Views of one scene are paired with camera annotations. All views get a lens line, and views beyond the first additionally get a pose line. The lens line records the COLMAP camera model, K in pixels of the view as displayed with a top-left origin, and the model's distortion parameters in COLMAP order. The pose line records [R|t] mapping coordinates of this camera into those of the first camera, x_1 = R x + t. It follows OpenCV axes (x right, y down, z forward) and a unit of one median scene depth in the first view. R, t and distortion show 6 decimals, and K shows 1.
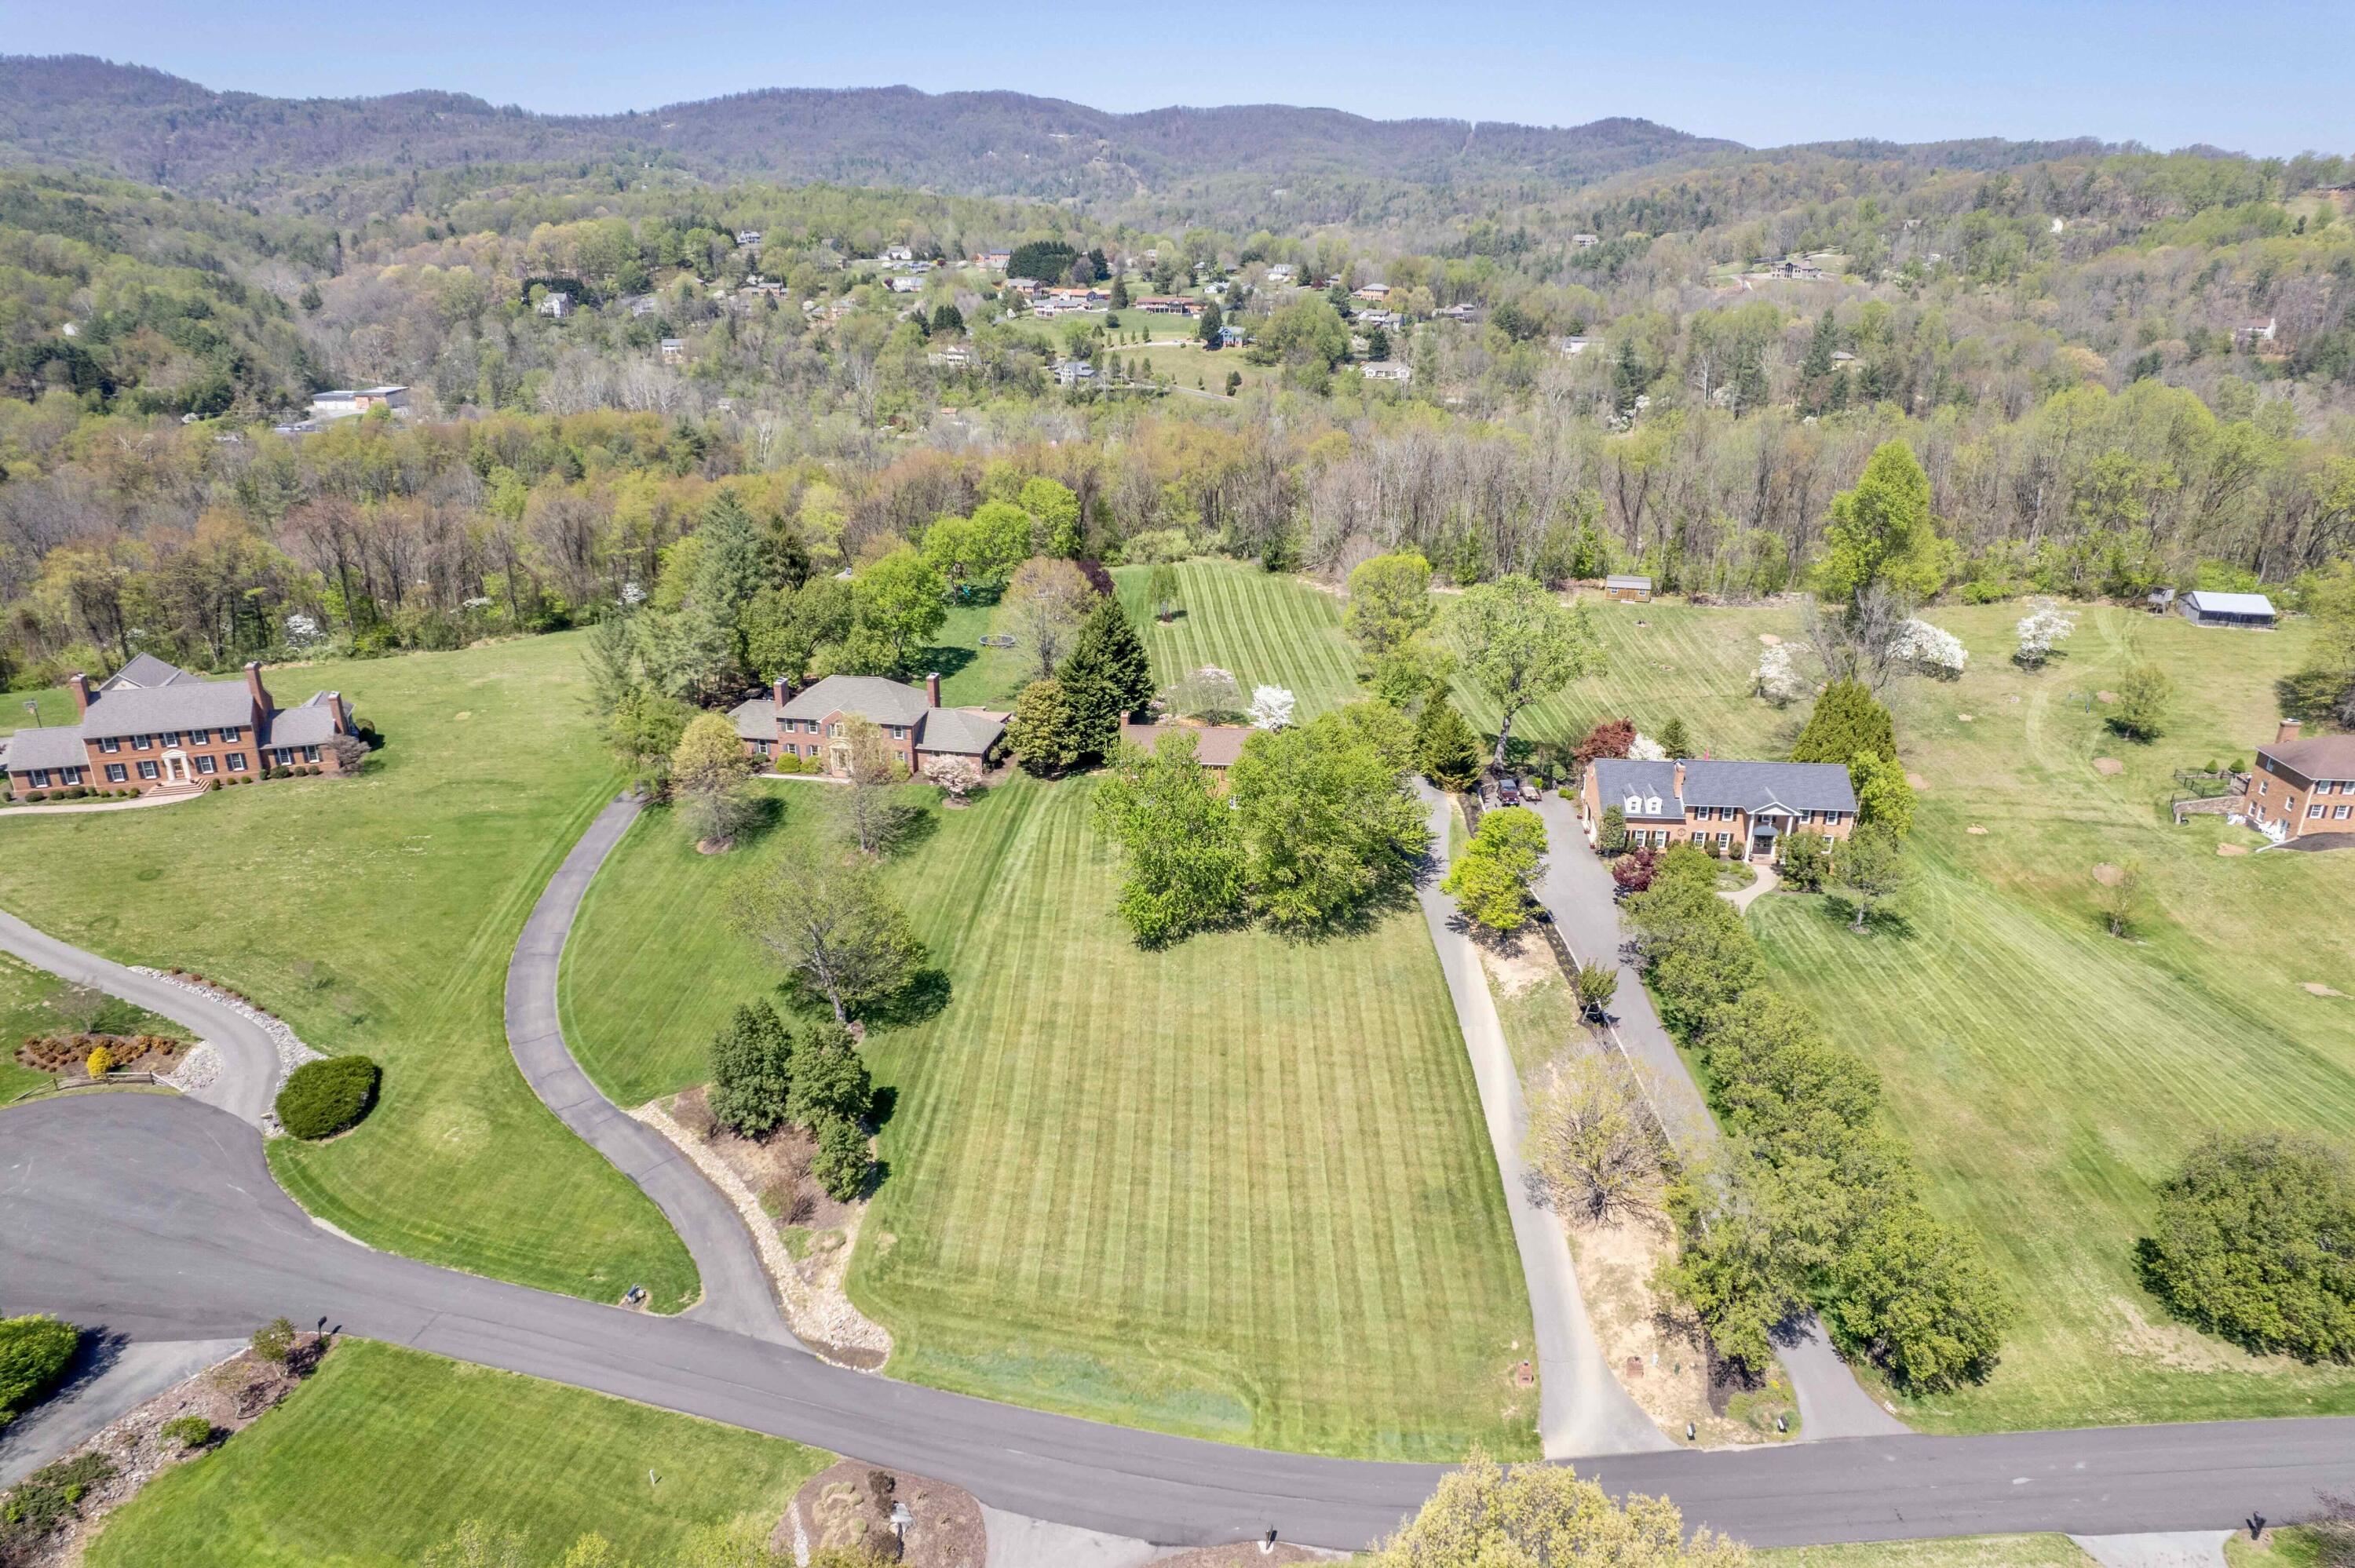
lens RADIAL K [[1502.3, 0, 1186.3], [0, 1502.3, 785.6], [0, 0, 1]] dist [-0.081287, 0.076131]
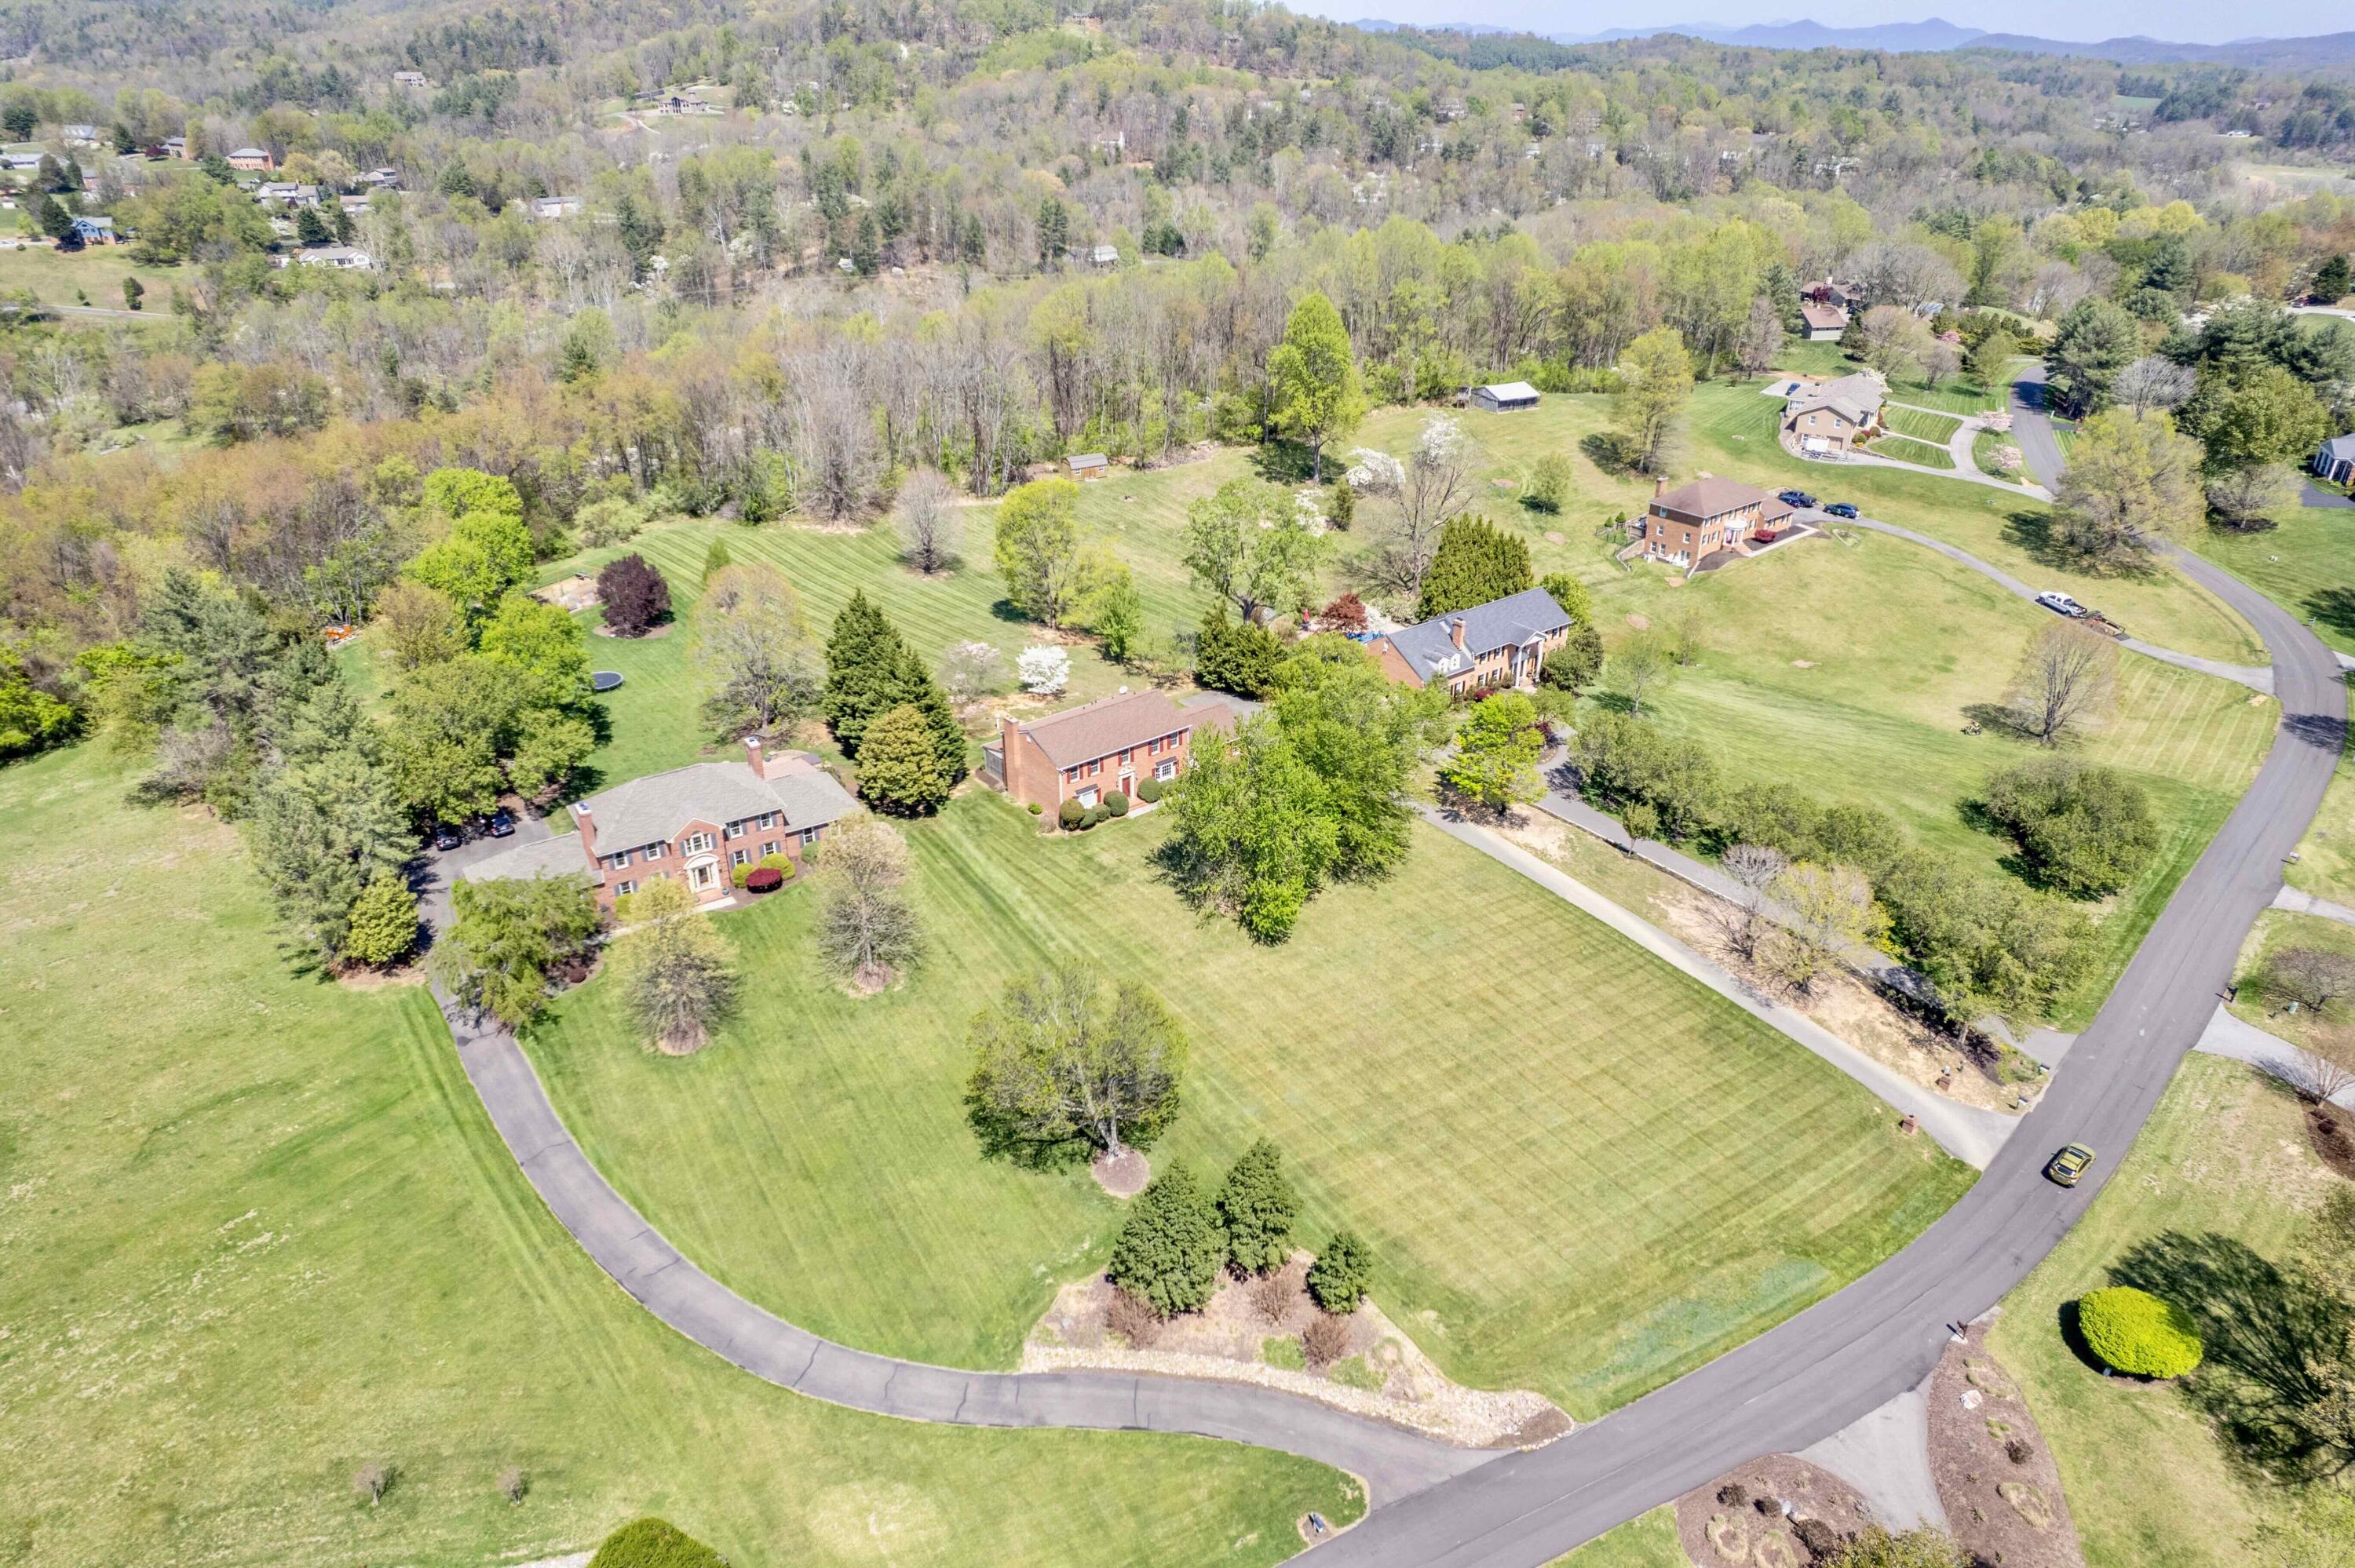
lens RADIAL K [[1507.8, 0, 1187.2], [0, 1507.8, 776.2], [0, 0, 1]] dist [-0.082075, 0.077902]
pose [[0.734359, -0.307368, 0.605179, -0.102327], [0.247432, 0.951467, 0.182998, -0.030302], [-0.632056, 0.015355, 0.774771, 0.047493]]
